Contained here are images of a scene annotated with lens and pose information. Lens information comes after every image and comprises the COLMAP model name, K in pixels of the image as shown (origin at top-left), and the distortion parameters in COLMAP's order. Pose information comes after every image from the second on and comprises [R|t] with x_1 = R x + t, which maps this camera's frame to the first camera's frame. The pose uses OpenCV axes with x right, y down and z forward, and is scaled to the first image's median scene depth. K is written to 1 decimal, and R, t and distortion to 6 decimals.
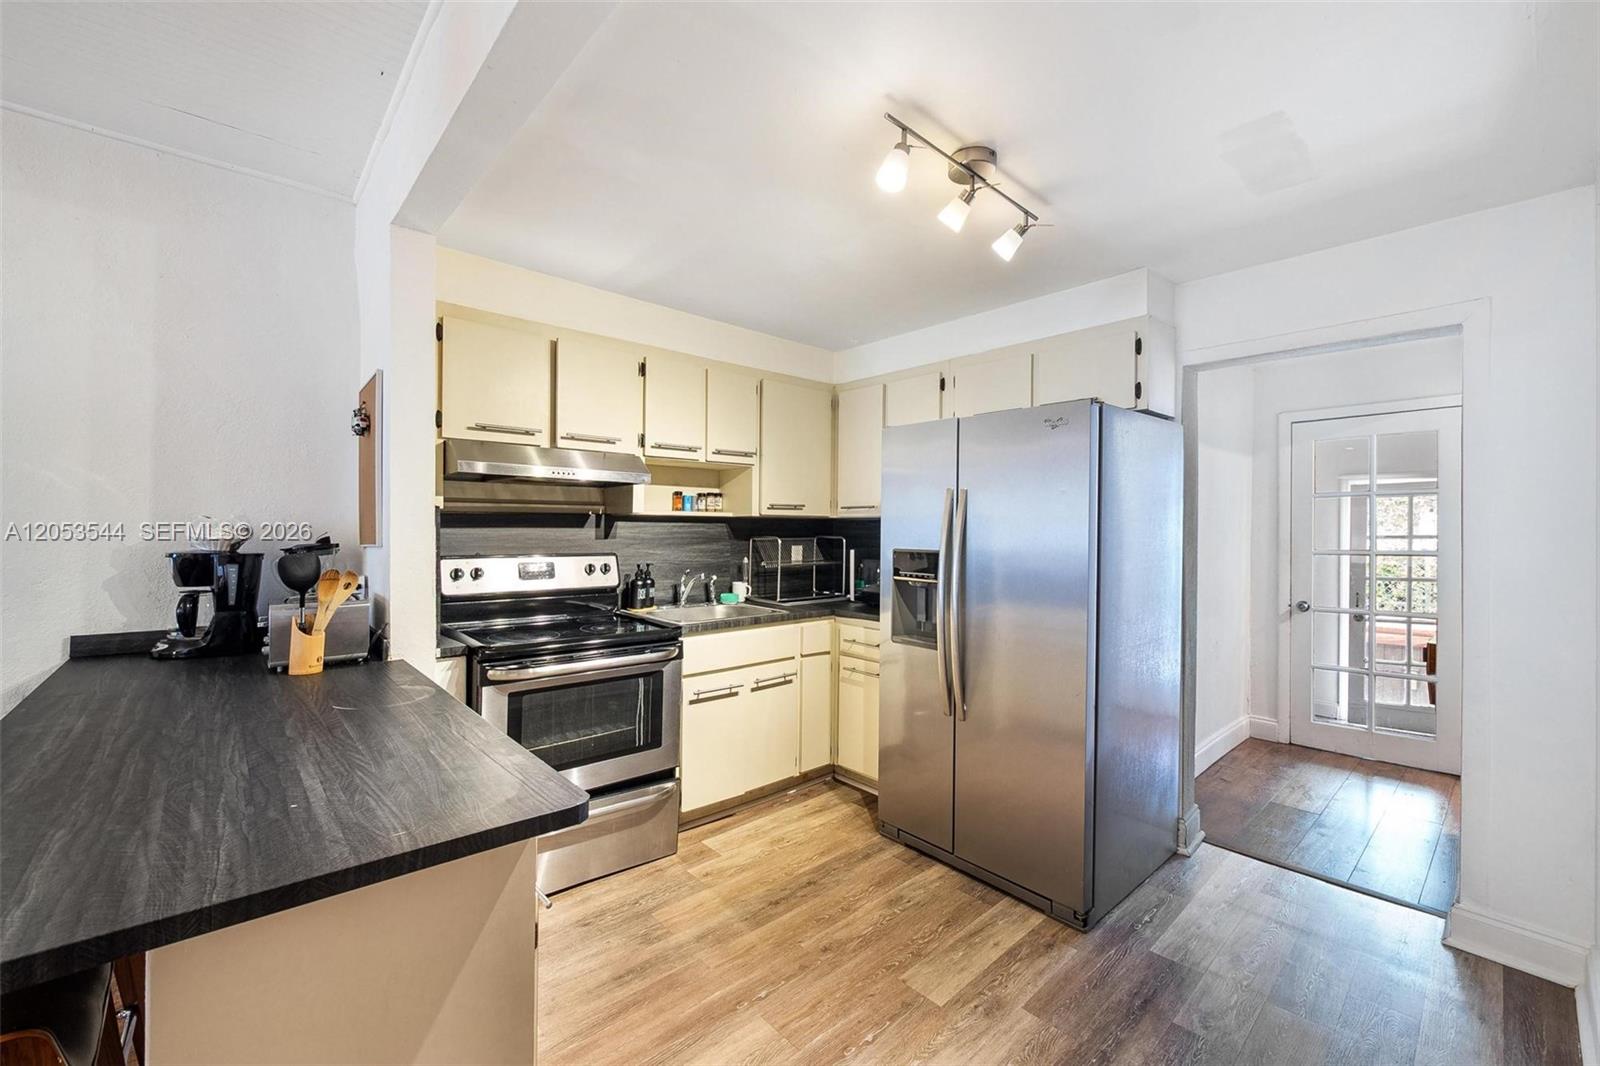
lens RADIAL K [[658.3, 0, 800.0], [0, 658.3, 533.0], [0, 0, 1]] dist [-0.000488, 0.000016]
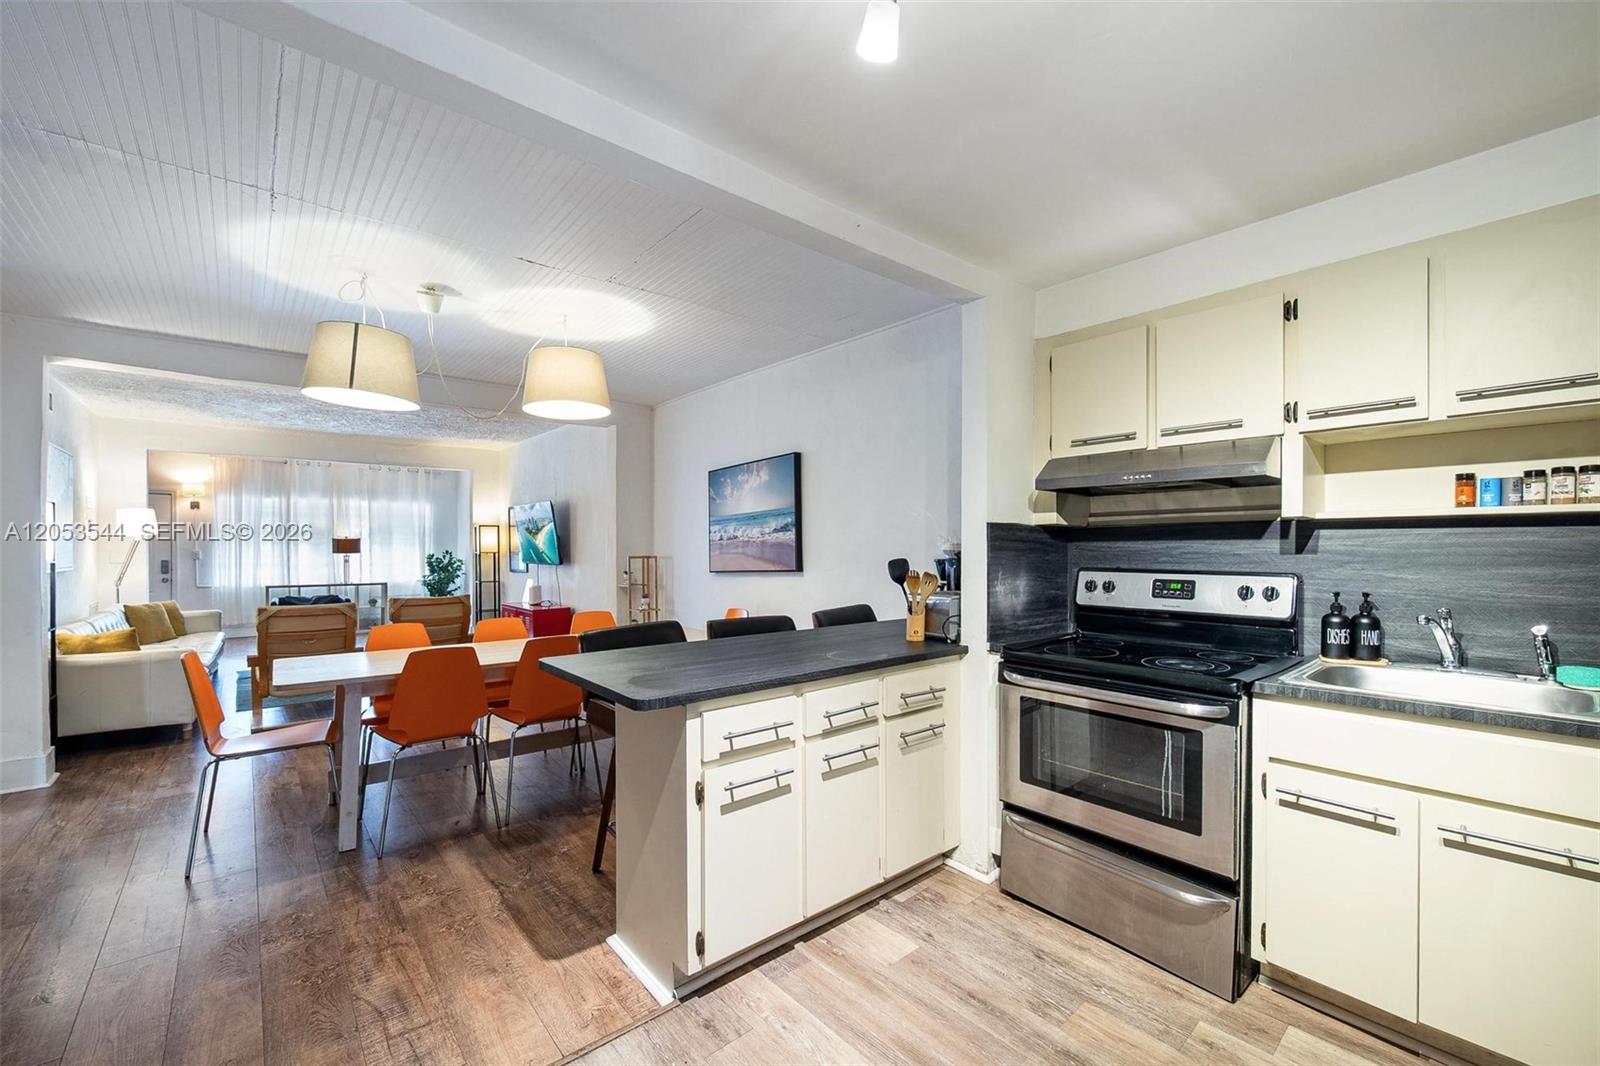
lens RADIAL K [[652.5, 0, 801.7], [0, 652.5, 548.6], [0, 0, 1]] dist [-0.001329, 0.000045]
pose [[-0.022176, -0.002060, -0.999752, 0.459706], [-0.003433, 0.999992, -0.001984, 0.006761], [0.999748, 0.003388, -0.022183, 0.499168]]
